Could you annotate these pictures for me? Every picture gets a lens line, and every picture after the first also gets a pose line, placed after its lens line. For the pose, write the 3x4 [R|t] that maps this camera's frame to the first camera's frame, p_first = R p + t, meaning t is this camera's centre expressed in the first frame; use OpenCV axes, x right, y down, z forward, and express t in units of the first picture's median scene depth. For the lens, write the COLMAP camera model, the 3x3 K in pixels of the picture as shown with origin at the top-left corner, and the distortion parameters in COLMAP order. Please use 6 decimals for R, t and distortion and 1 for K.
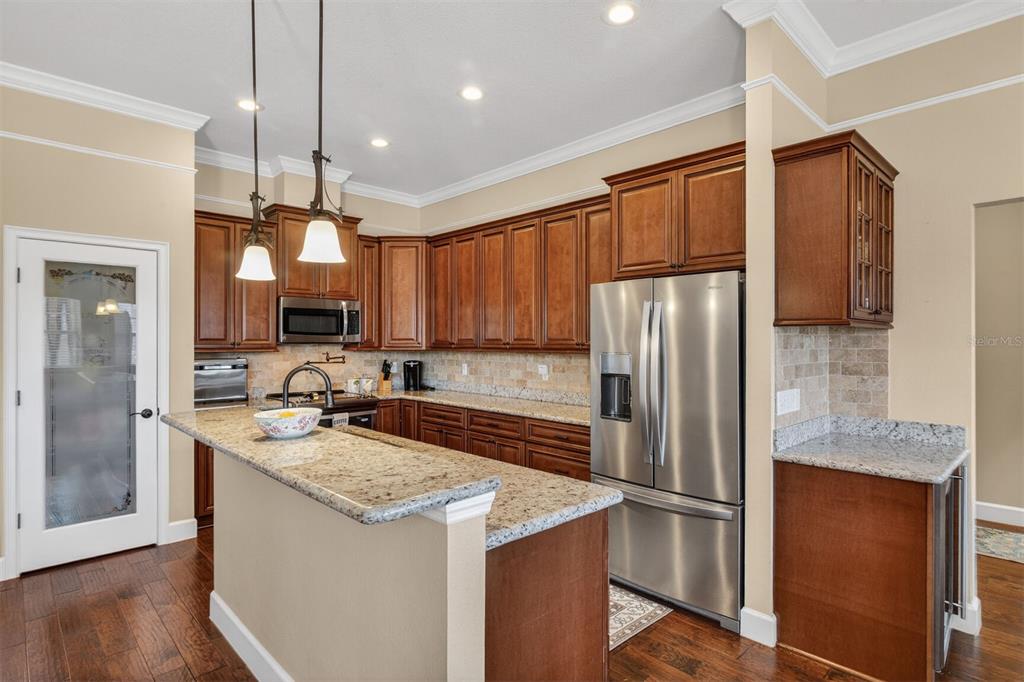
lens RADIAL K [[513.5, 0, 511.7], [0, 513.5, 344.2], [0, 0, 1]] dist [-0.002277, 0.000451]
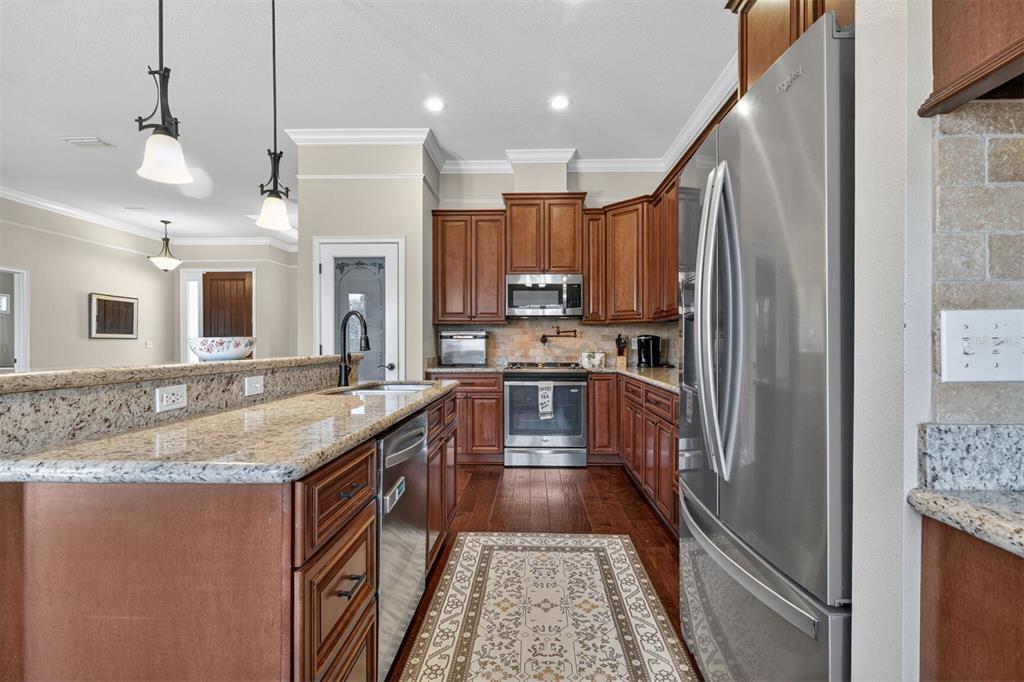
lens RADIAL K [[454.6, 0, 529.3], [0, 454.6, 346.2], [0, 0, 1]] dist [0.002022, -0.001741]
pose [[0.715505, 0.002809, -0.698602, 0.303690], [-0.001357, 0.999996, 0.002631, 0.065775], [0.698606, -0.000934, 0.715506, 0.343966]]
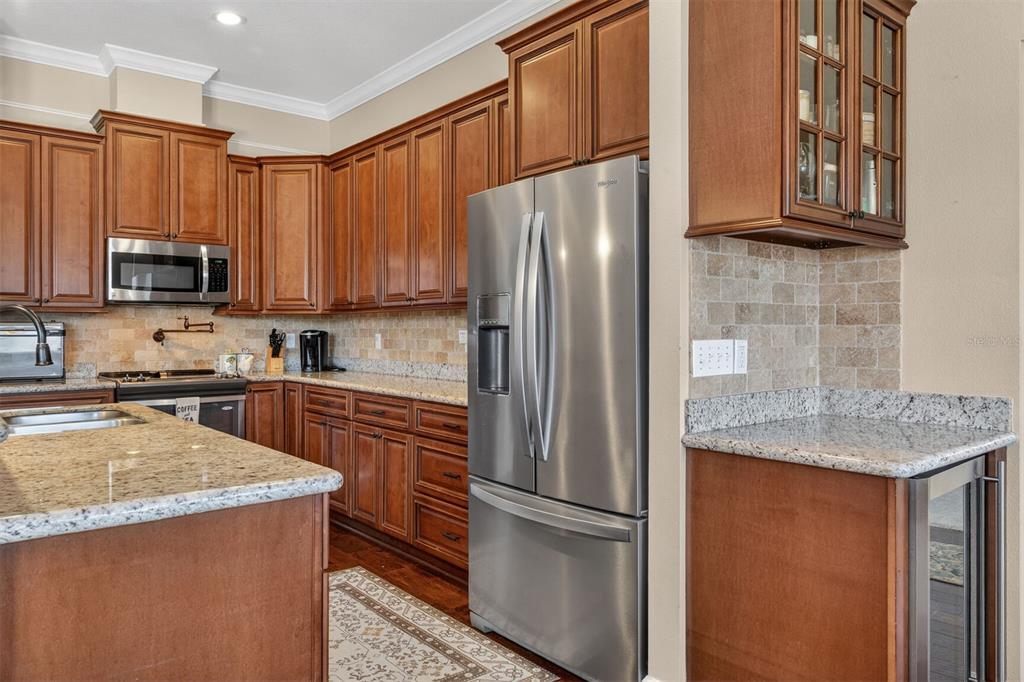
lens RADIAL K [[686.2, 0, 506.7], [0, 686.2, 332.7], [0, 0, 1]] dist [0.001950, -0.002517]
pose [[0.997308, -0.001252, -0.073320, 0.199024], [0.001238, 0.999999, -0.000238, 0.047255], [0.073320, 0.000146, 0.997308, 0.073462]]
